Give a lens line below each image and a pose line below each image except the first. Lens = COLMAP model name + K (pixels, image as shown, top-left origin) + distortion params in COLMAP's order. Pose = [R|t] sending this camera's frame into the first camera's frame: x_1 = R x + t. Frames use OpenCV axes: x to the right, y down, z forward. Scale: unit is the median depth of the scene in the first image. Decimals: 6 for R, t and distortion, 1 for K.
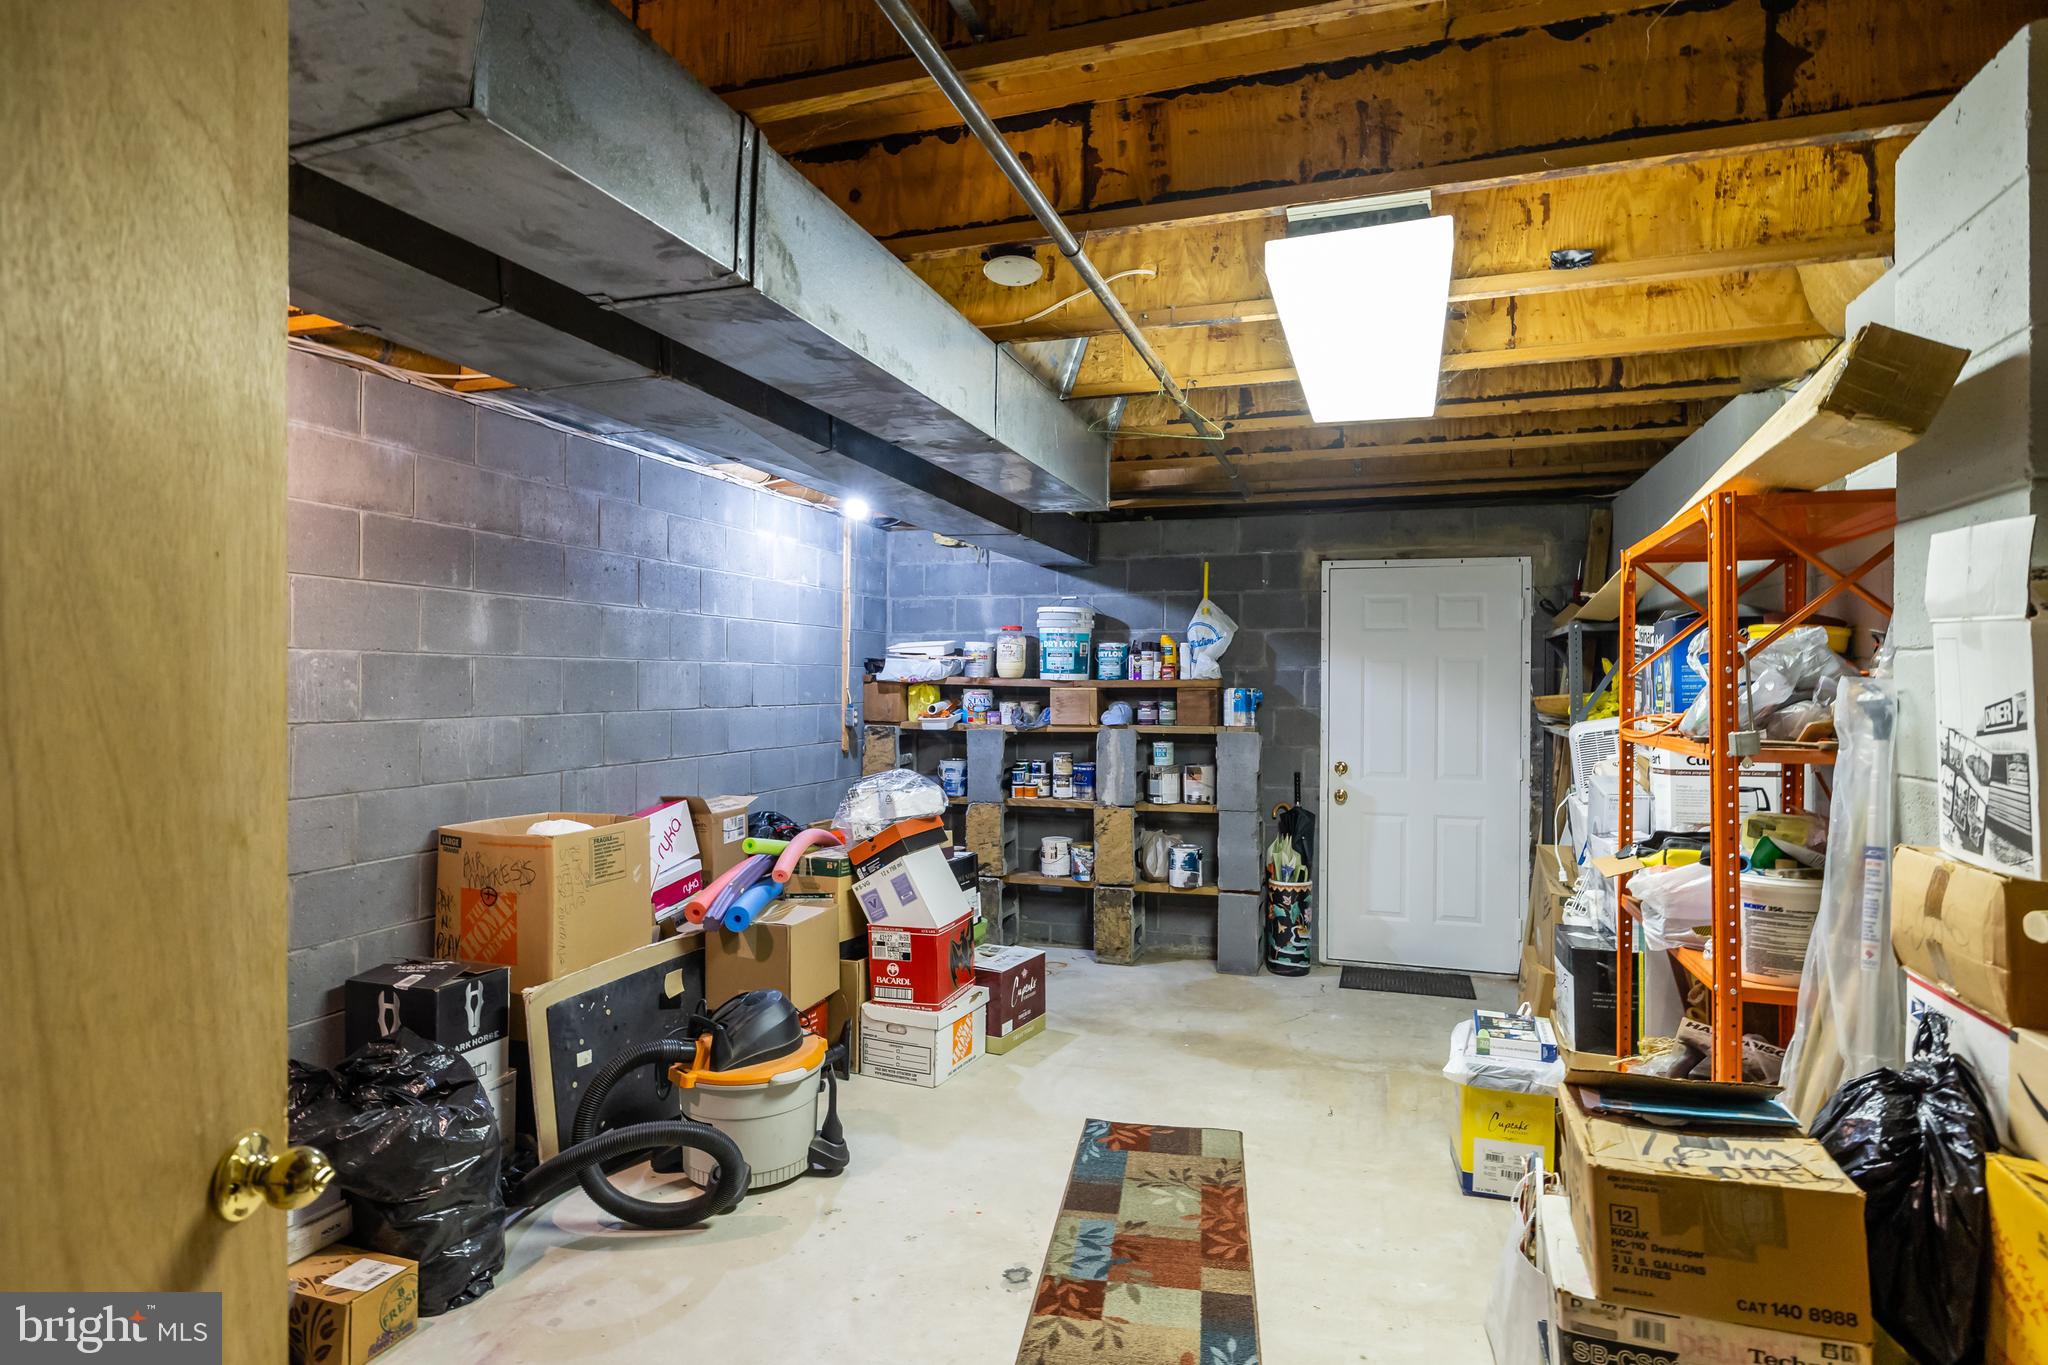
lens RADIAL K [[1048.9, 0, 1028.0], [0, 1048.9, 682.2], [0, 0, 1]] dist [-0.007767, 0.000774]
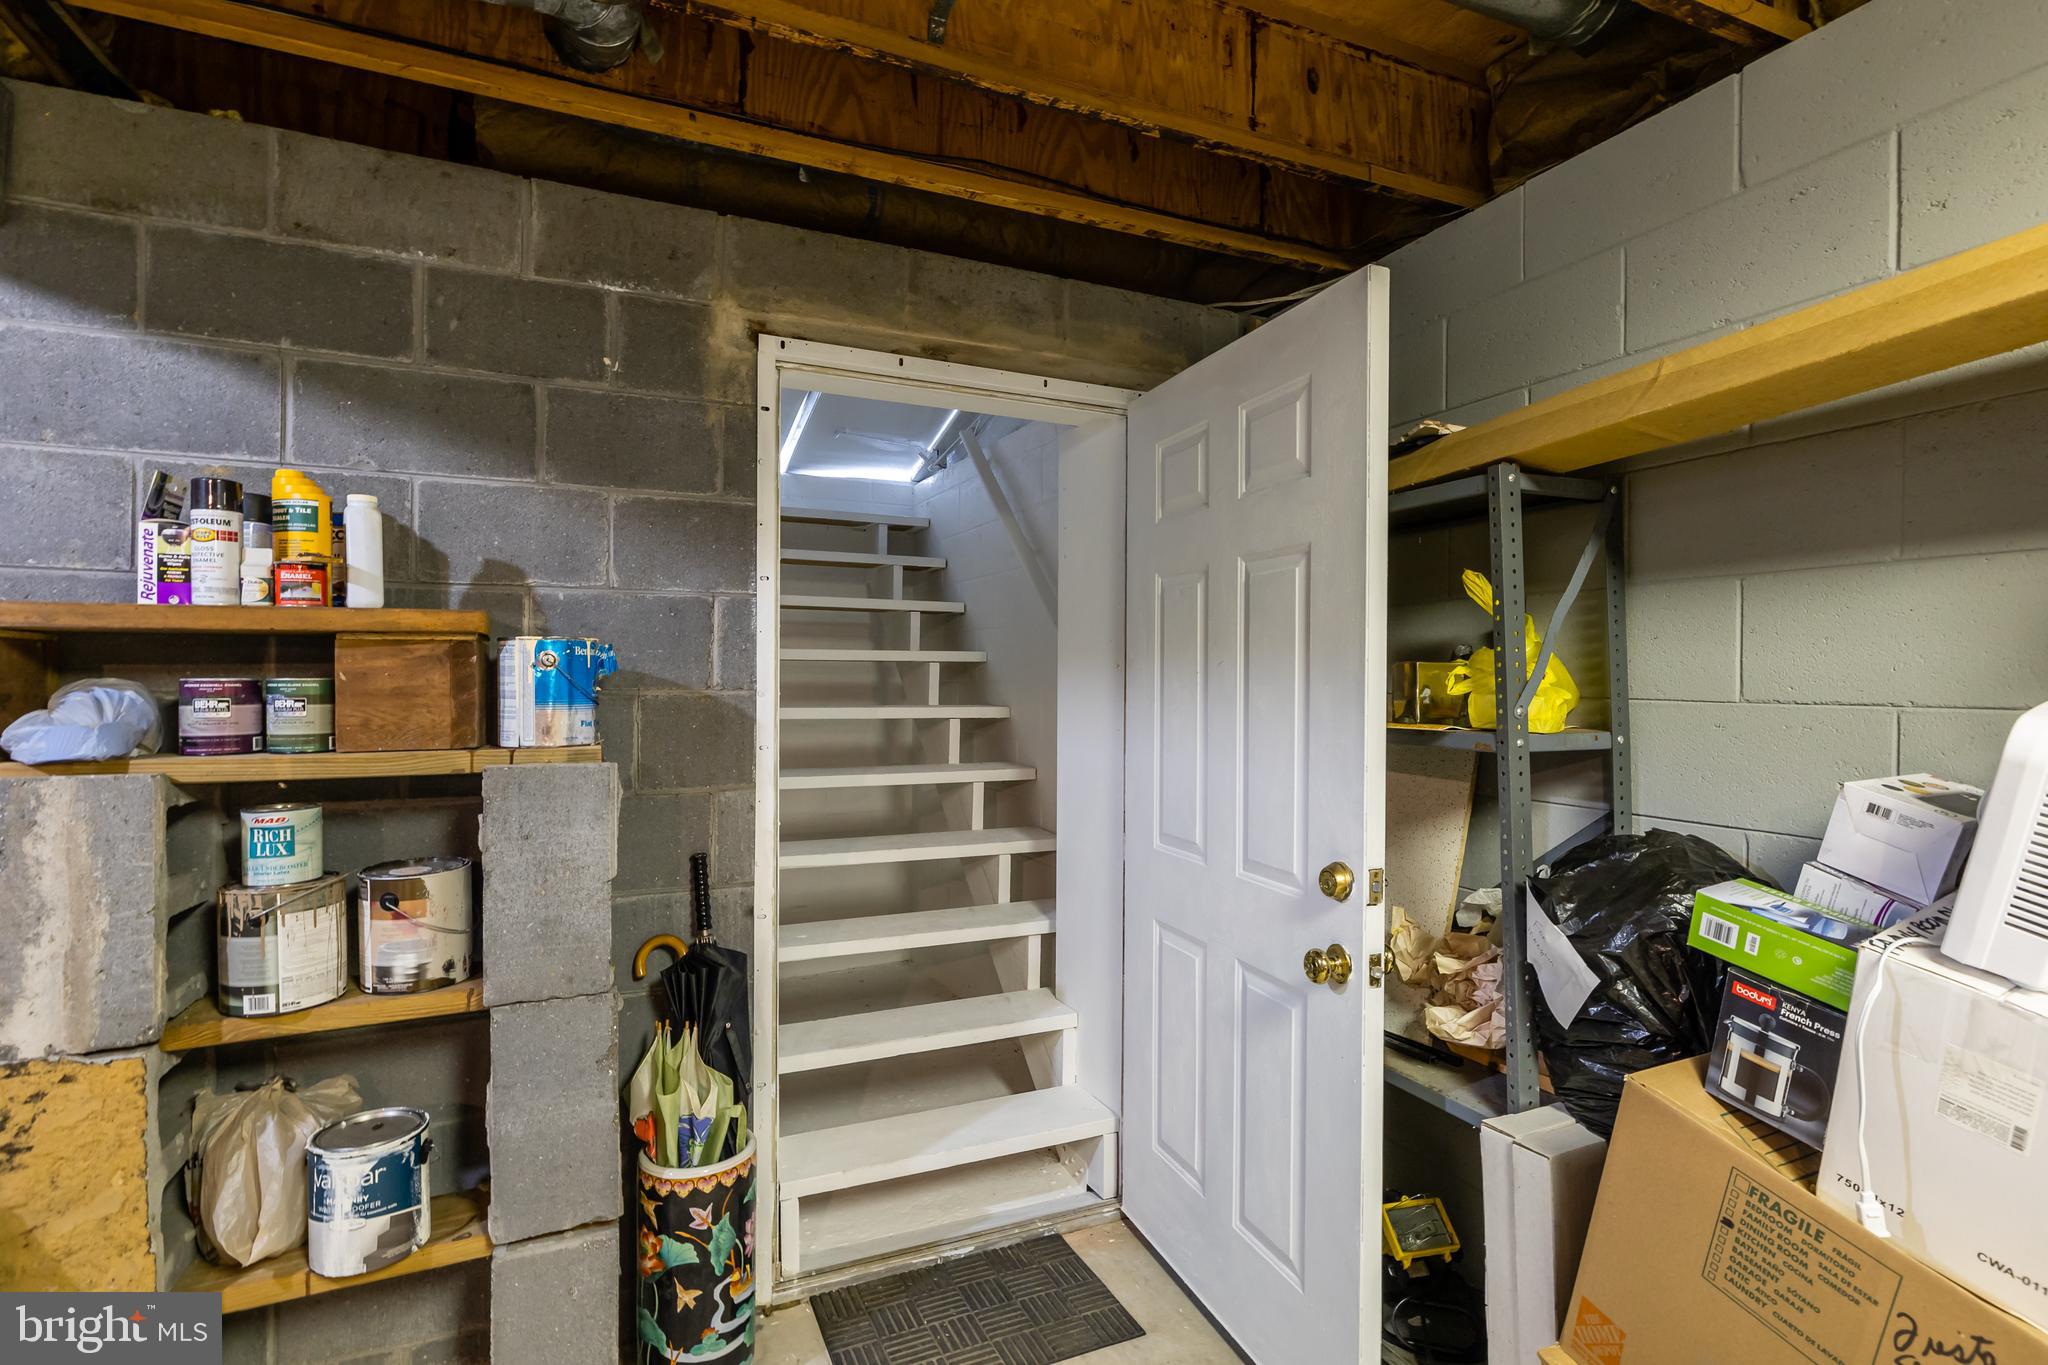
lens RADIAL K [[1026.7, 0, 1052.4], [0, 1026.7, 681.2], [0, 0, 1]] dist [-0.008845, 0.003423]
pose [[0.726968, -0.003688, 0.686661, 0.087711], [-0.000169, 0.999985, 0.005549, 0.018213], [-0.686671, -0.004150, 0.726957, 0.627932]]
